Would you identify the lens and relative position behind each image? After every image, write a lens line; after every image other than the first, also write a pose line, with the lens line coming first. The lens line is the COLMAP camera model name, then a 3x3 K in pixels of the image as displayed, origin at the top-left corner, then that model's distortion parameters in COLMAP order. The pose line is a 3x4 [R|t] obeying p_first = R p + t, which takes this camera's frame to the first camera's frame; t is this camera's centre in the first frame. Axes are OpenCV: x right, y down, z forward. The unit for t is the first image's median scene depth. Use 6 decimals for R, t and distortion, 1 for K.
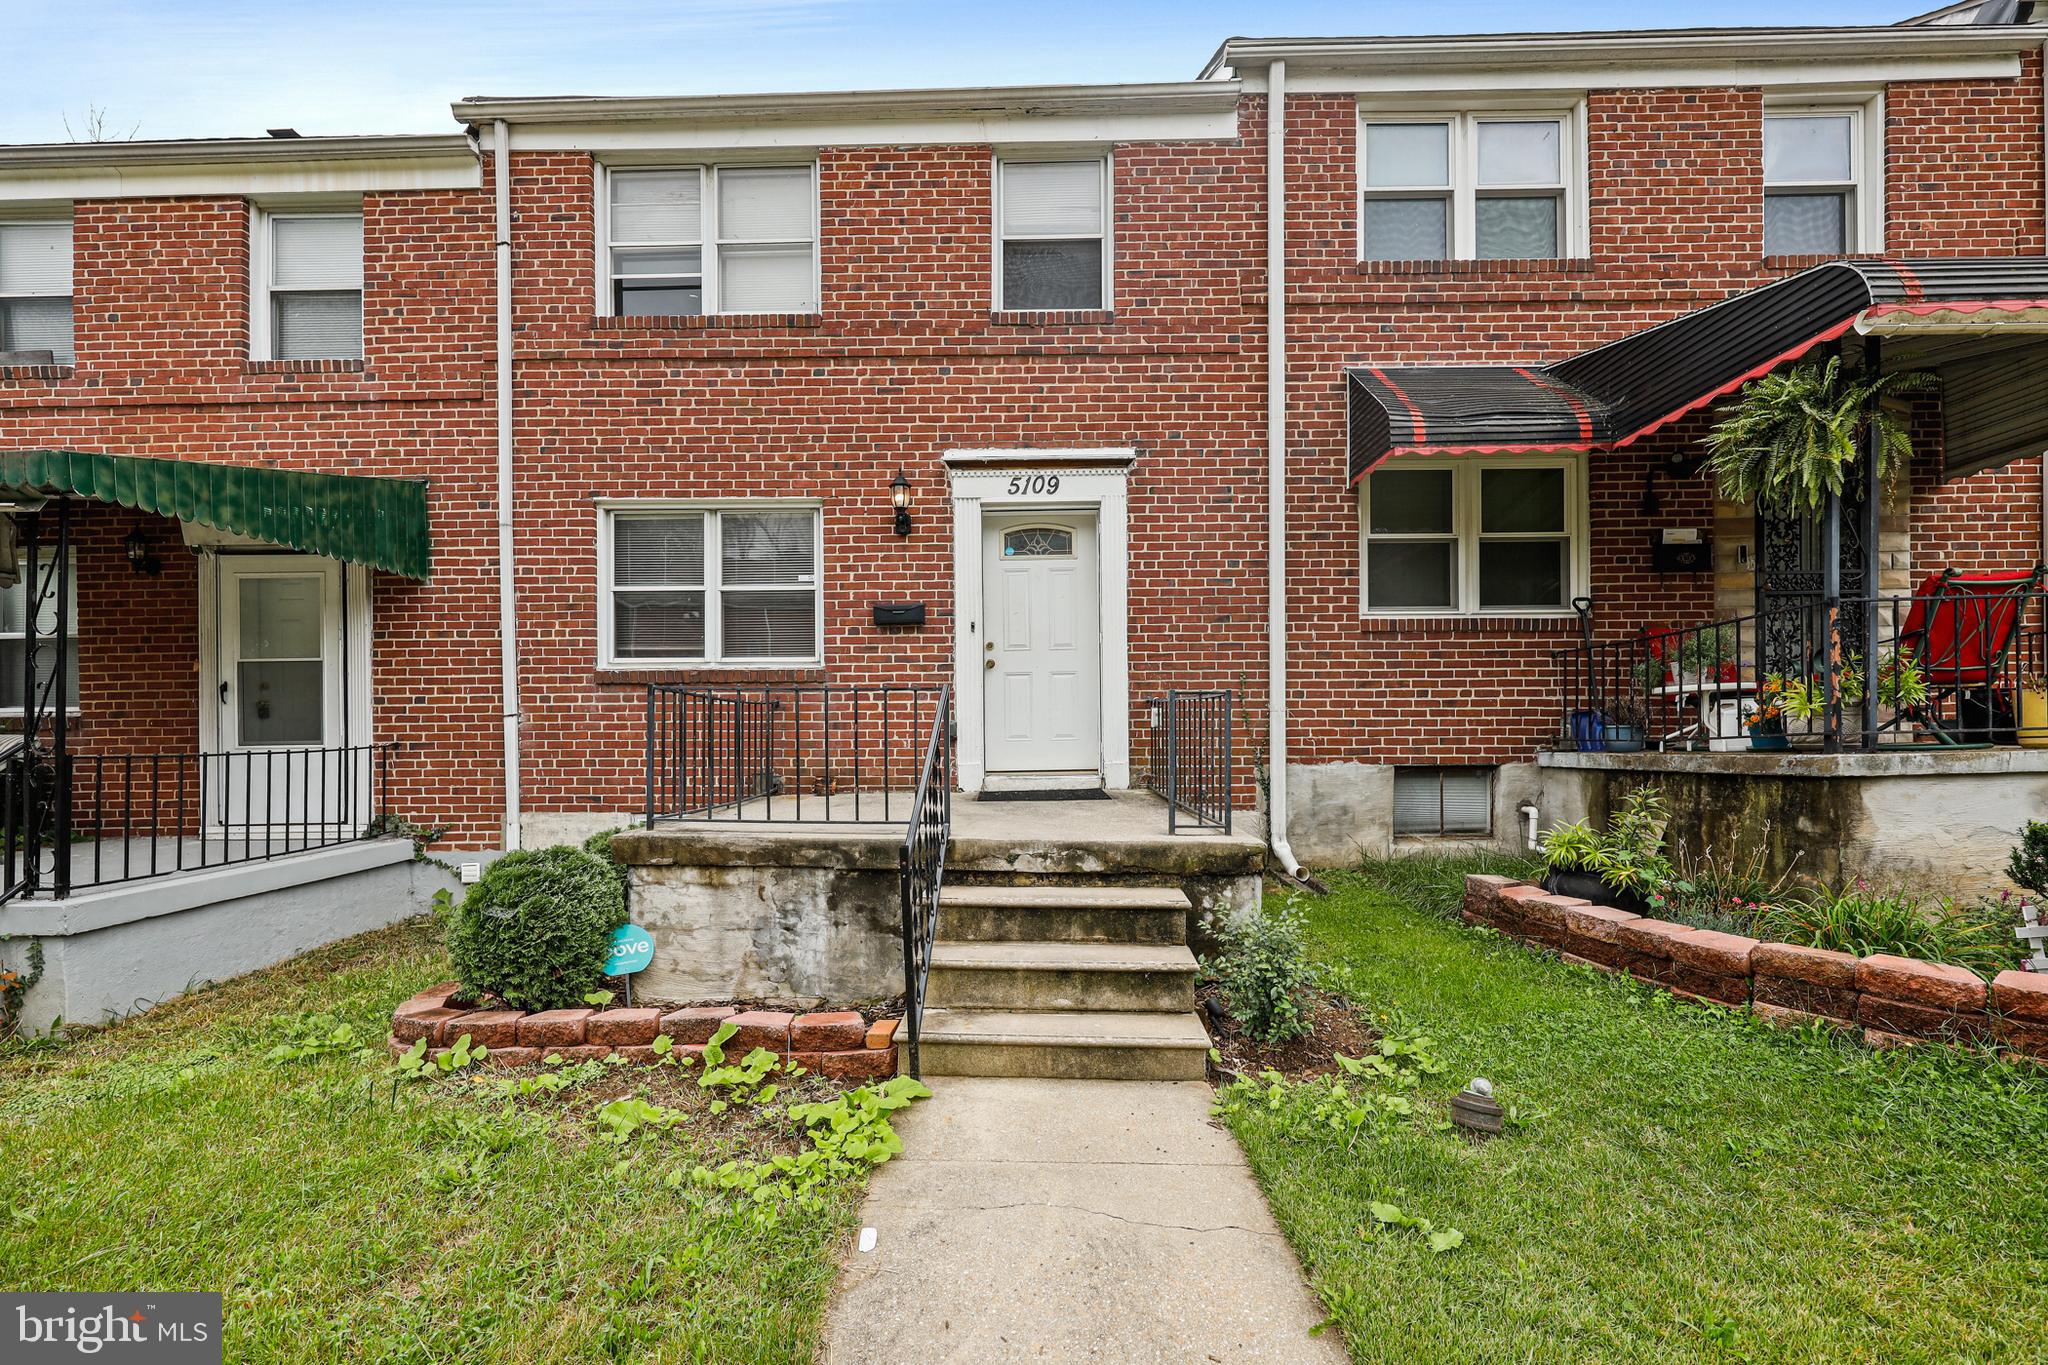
lens RADIAL K [[863.3, 0, 1014.2], [0, 863.3, 753.2], [0, 0, 1]] dist [-0.001455, 0.000202]
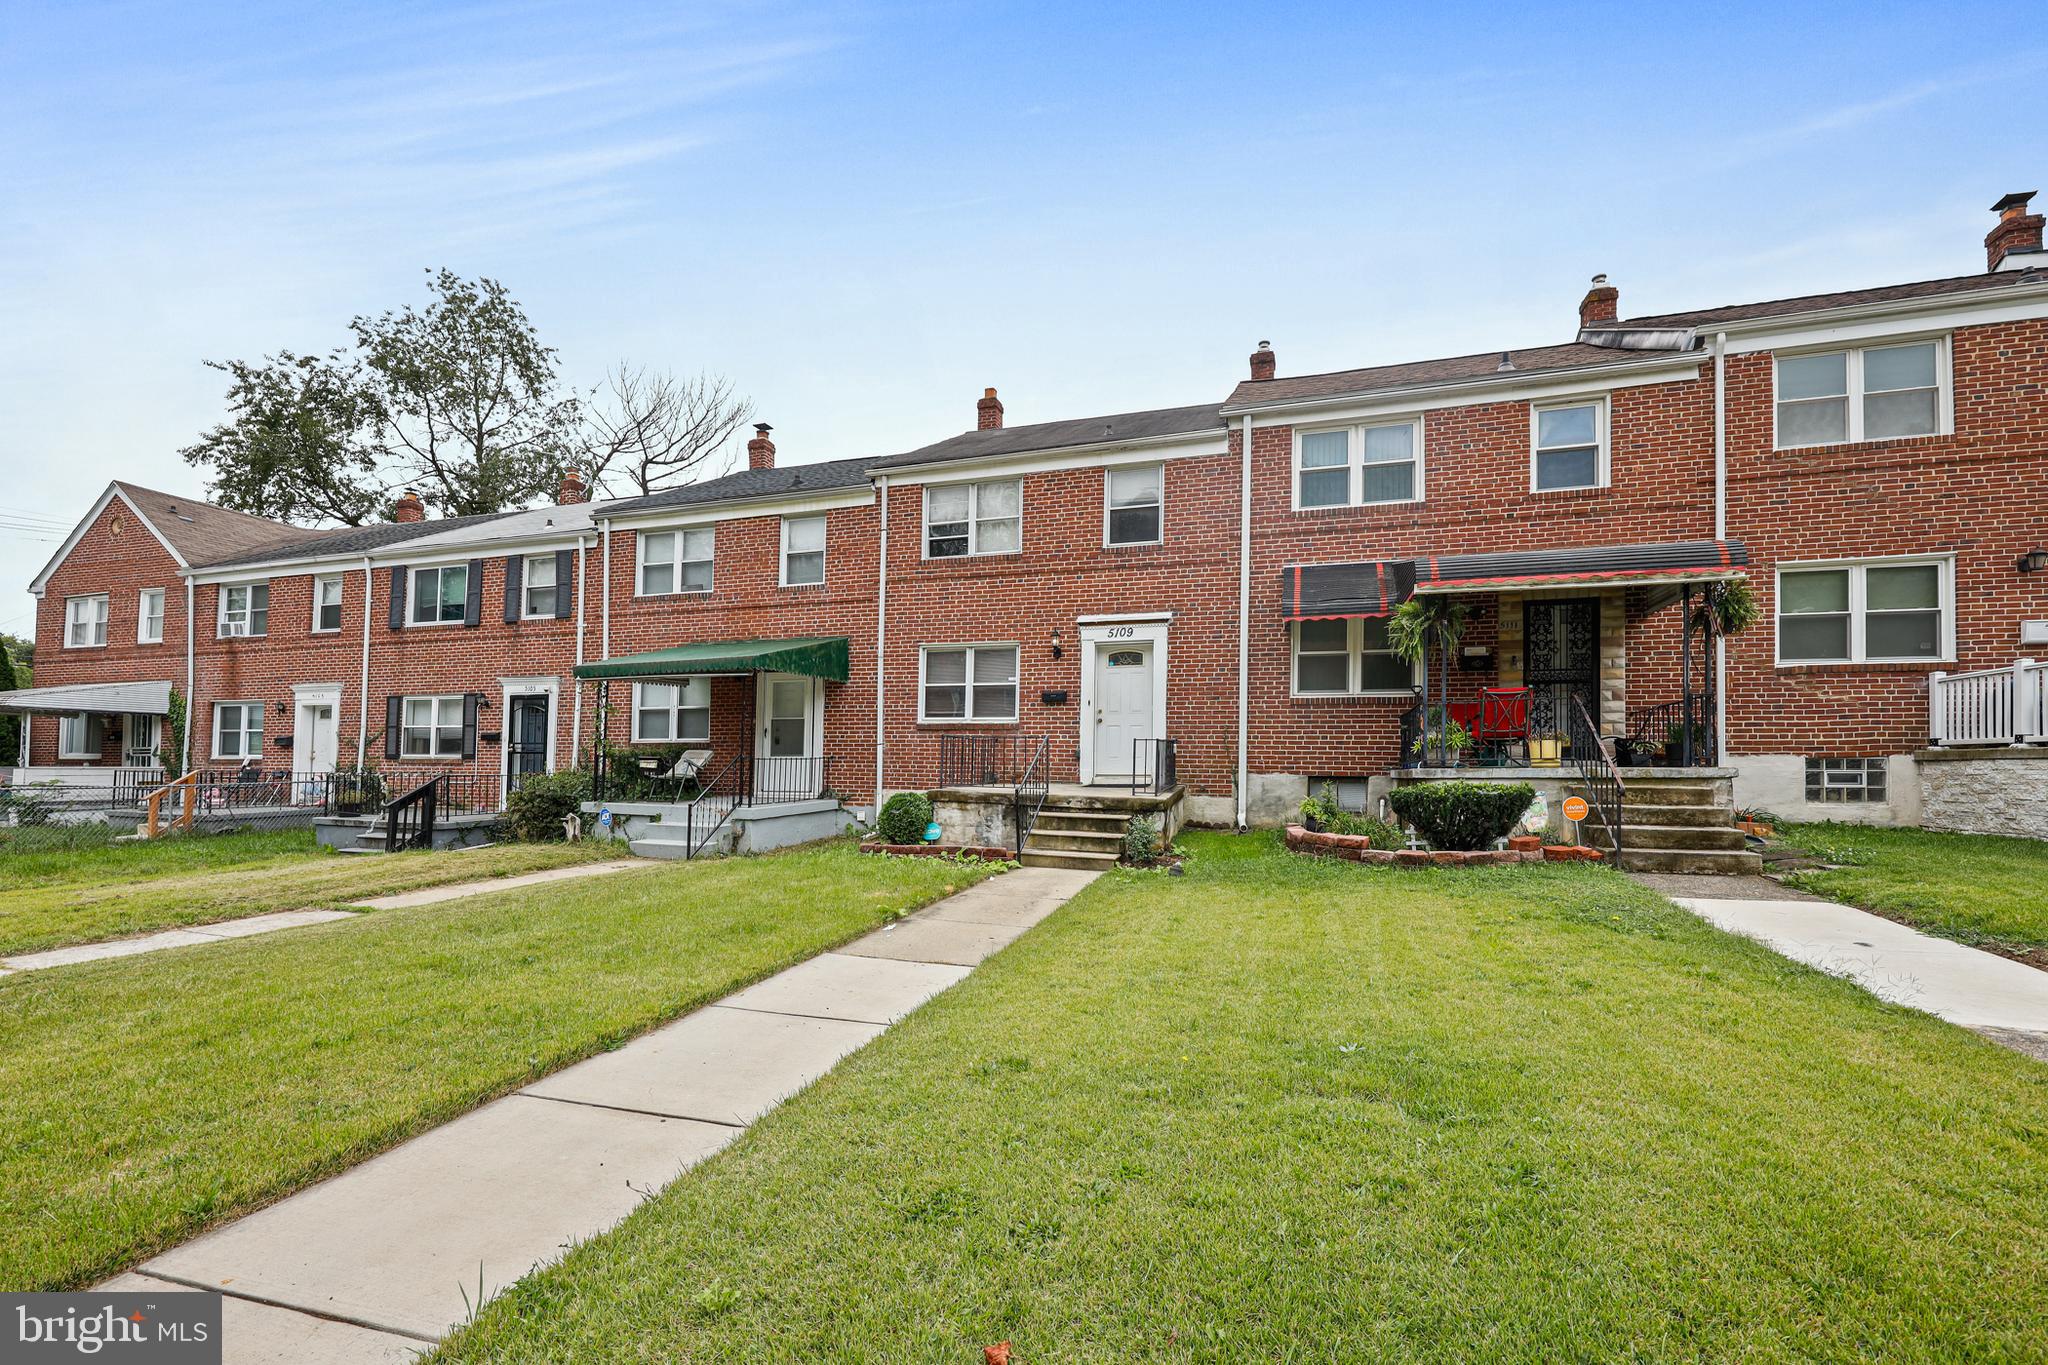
lens RADIAL K [[822.9, 0, 1026.7], [0, 822.9, 710.4], [0, 0, 1]] dist [0.000379, 0.000055]
pose [[0.960641, -0.001130, -0.277790, 0.342535], [-0.021310, 0.996745, -0.077748, 0.024383], [0.276974, 0.080608, 0.957490, -0.876885]]
